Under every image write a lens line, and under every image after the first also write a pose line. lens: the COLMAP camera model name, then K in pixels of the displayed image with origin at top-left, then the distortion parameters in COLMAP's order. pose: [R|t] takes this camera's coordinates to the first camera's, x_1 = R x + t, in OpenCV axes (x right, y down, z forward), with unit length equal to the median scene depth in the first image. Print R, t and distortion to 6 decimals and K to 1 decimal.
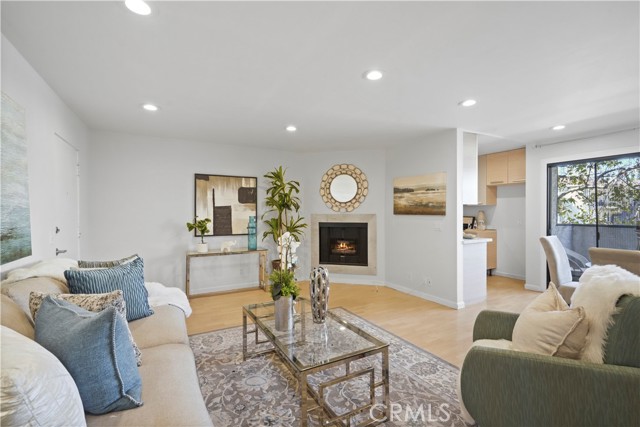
lens RADIAL K [[292.1, 0, 322.9], [0, 292.1, 211.8], [0, 0, 1]] dist [0.003603, 0.001721]
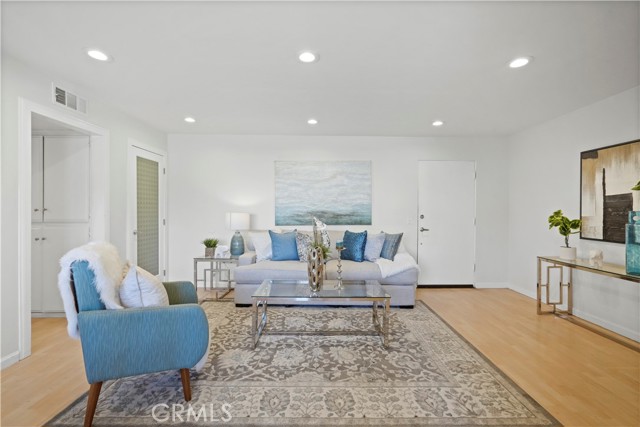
lens RADIAL K [[292.1, 0, 322.6], [0, 292.1, 211.6], [0, 0, 1]] dist [0.003603, 0.001721]
pose [[-0.489001, 0.006481, -0.872259, 0.512401], [-0.000686, 0.999969, 0.007815, 0.012565], [0.872283, 0.004420, -0.488982, 0.791562]]
